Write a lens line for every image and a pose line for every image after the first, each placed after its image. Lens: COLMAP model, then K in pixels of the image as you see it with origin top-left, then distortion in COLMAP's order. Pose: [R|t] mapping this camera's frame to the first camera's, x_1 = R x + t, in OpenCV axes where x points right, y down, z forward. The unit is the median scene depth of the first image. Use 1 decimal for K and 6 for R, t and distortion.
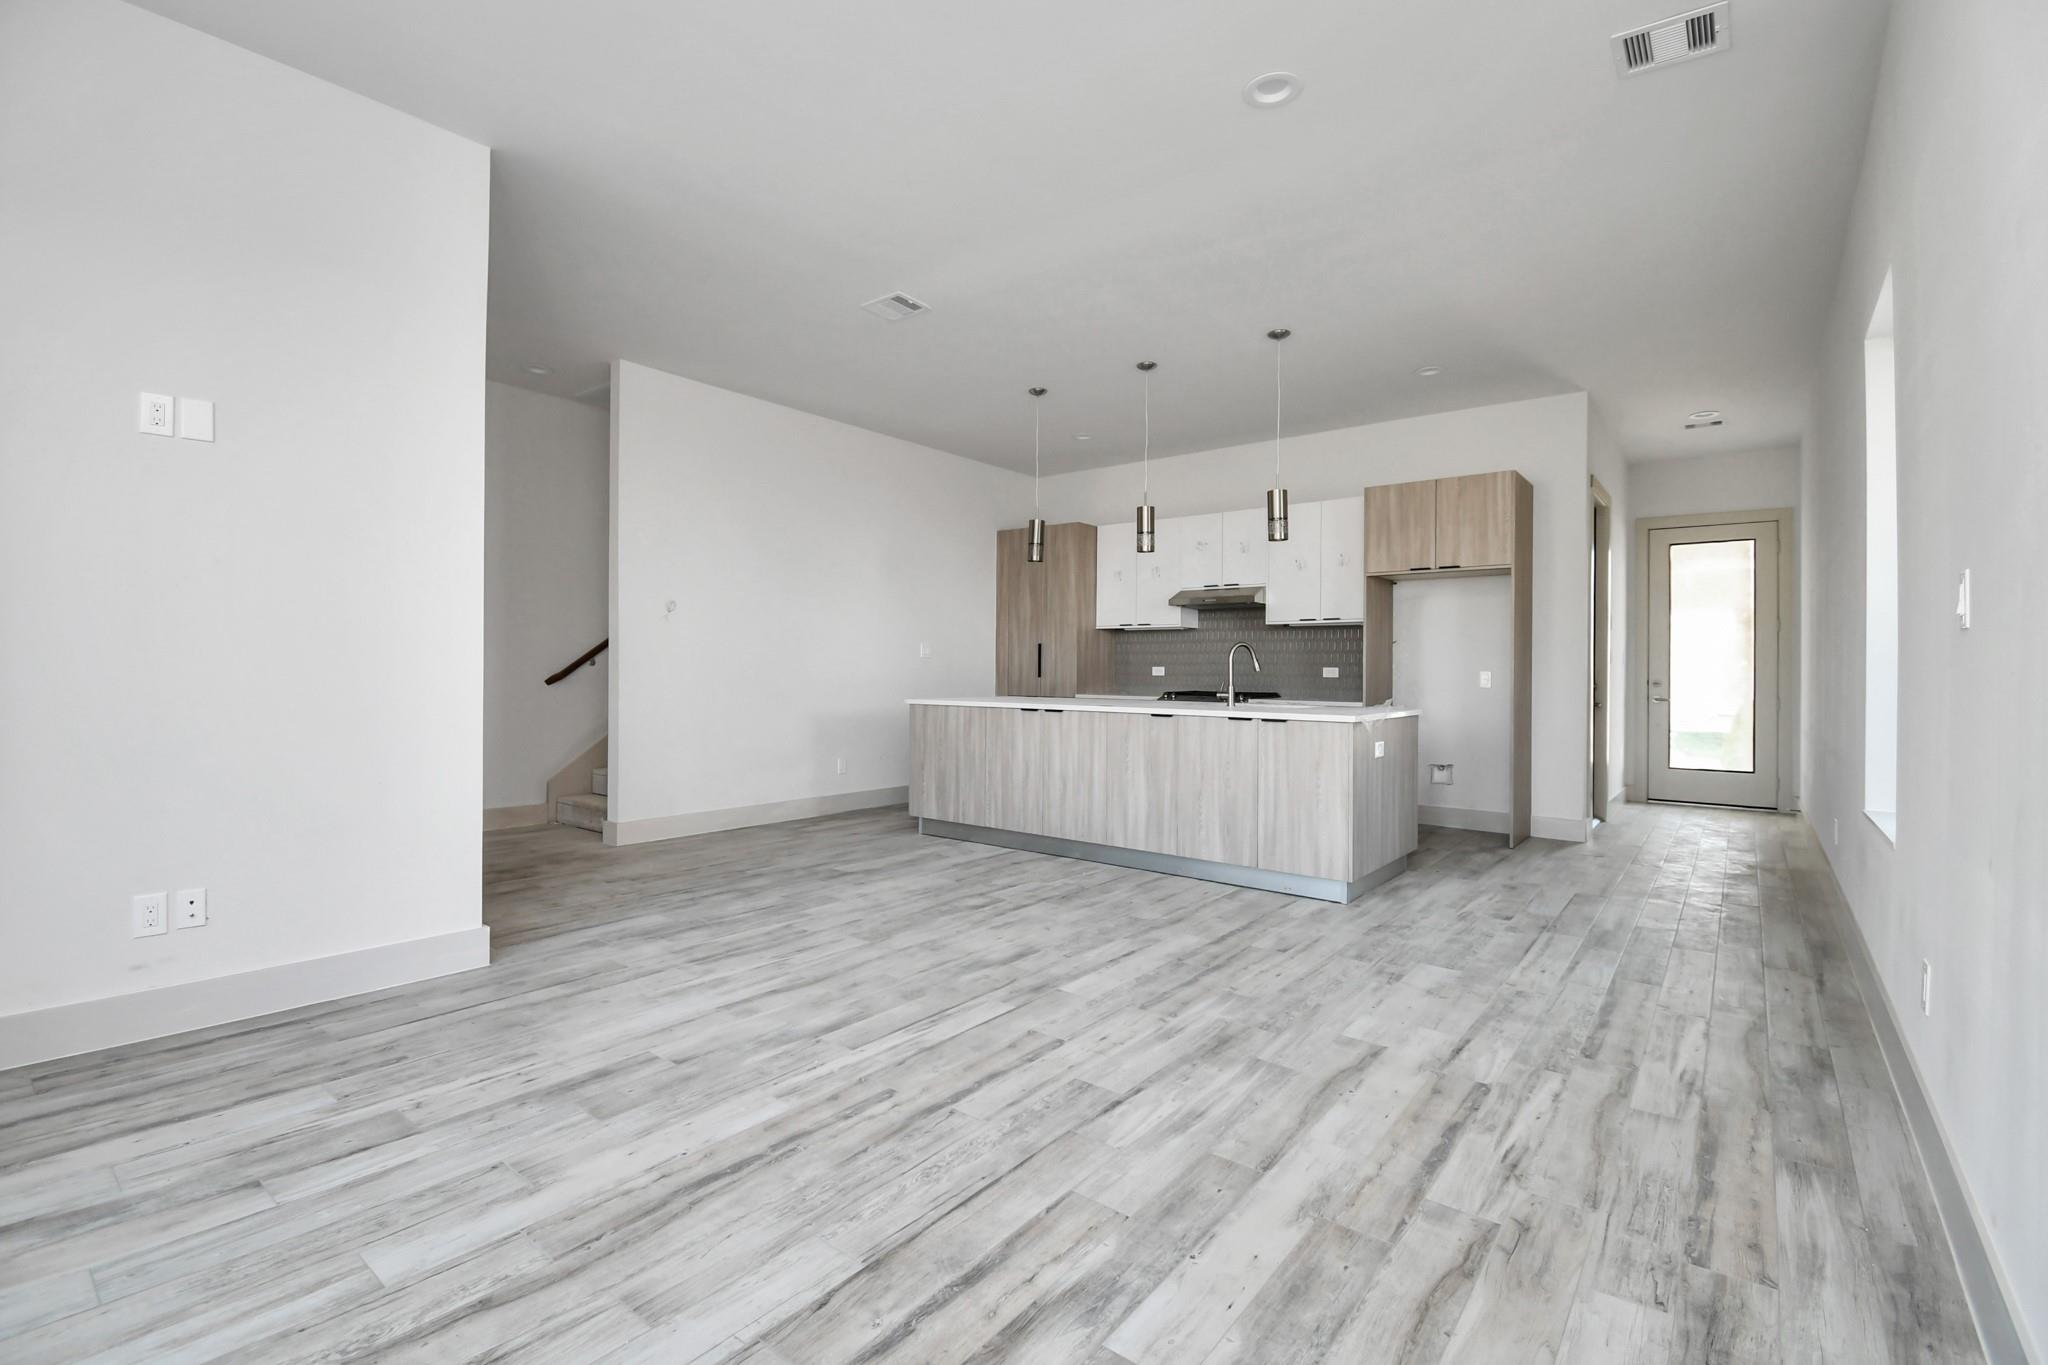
lens RADIAL K [[906.4, 0, 1017.8], [0, 906.4, 667.2], [0, 0, 1]] dist [0.016318, -0.020883]
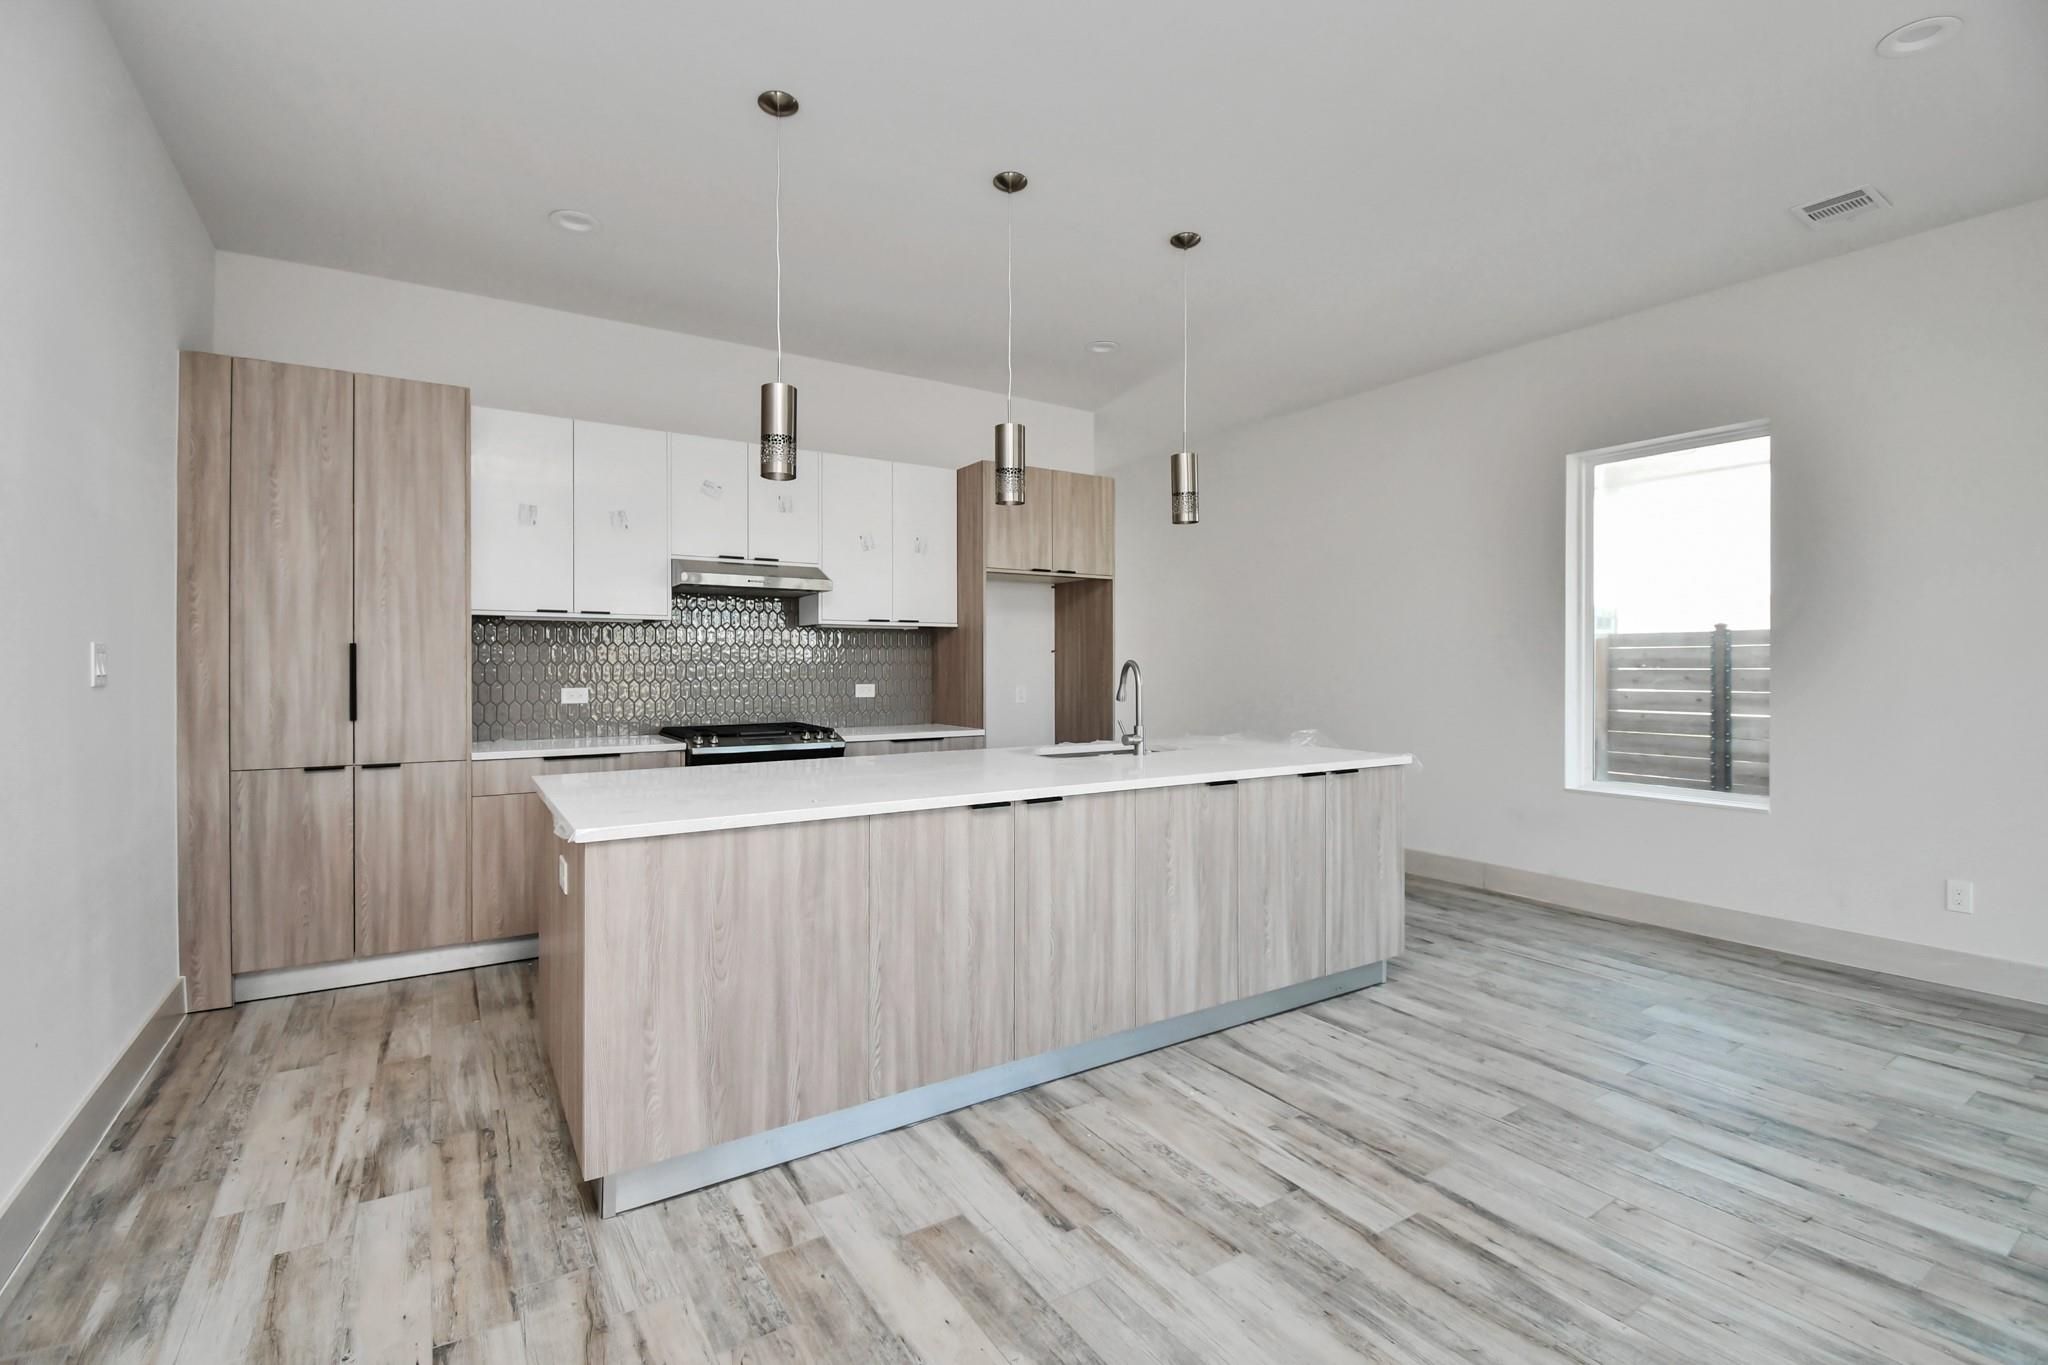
lens RADIAL K [[906.4, 0, 1017.8], [0, 906.4, 667.2], [0, 0, 1]] dist [0.016318, -0.020883]
pose [[0.322390, -0.011335, 0.946539, -0.575725], [-0.002811, 0.999912, 0.012932, -0.042005], [-0.946603, -0.006830, 0.322330, 1.128772]]
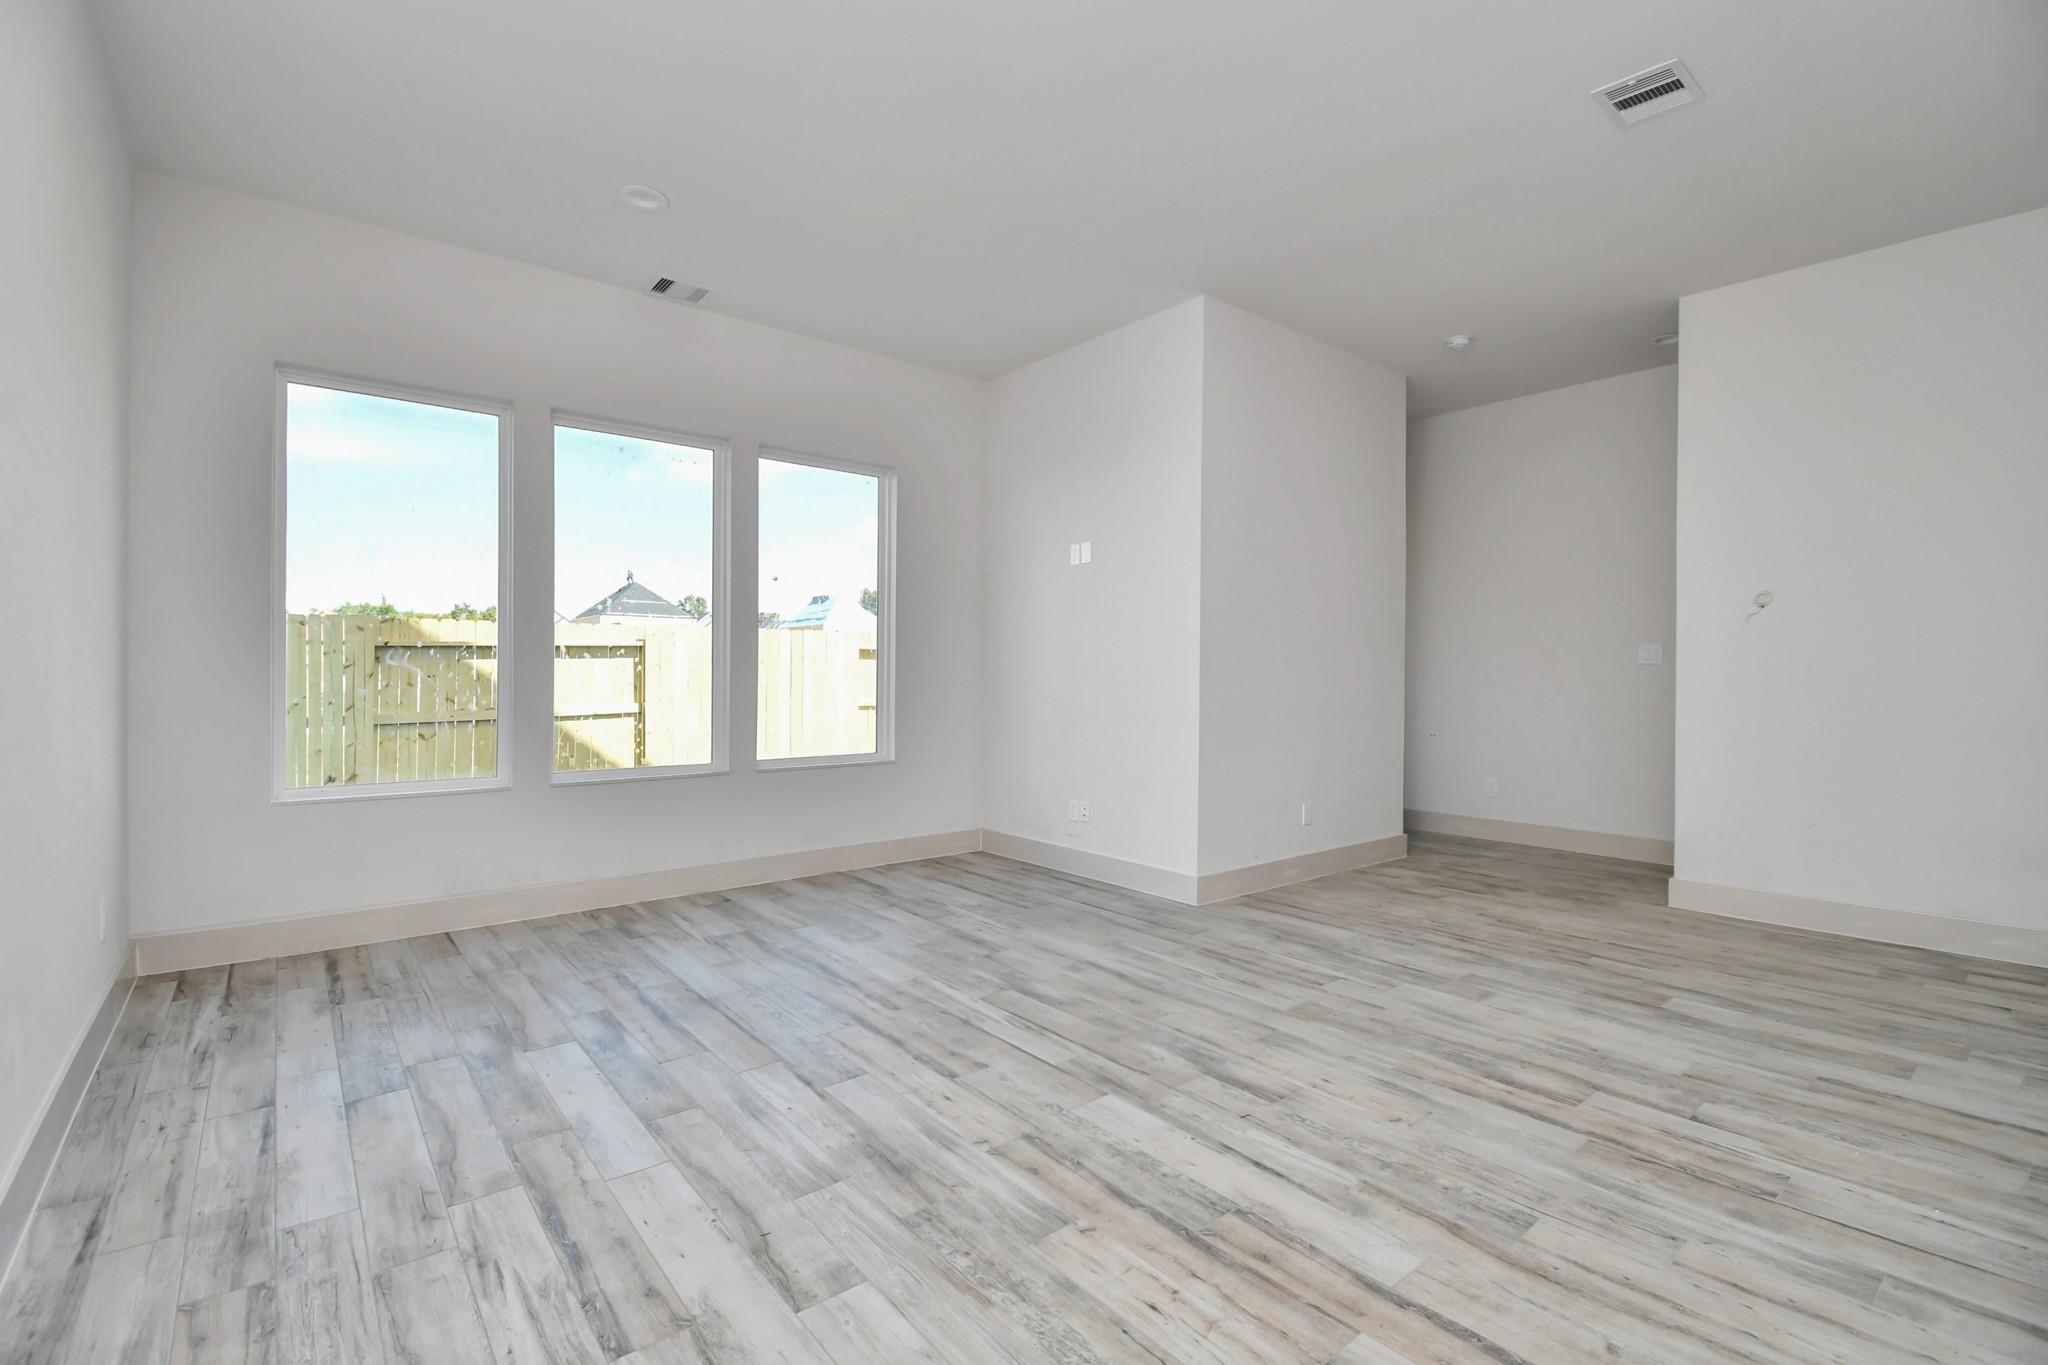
lens RADIAL K [[911.2, 0, 1015.6], [0, 911.2, 678.4], [0, 0, 1]] dist [0.000473, -0.017861]
pose [[-0.214355, -0.005223, -0.976742, 0.643060], [-0.002078, 0.999986, -0.004892, 0.001458], [0.976754, 0.000981, -0.214363, 0.847534]]
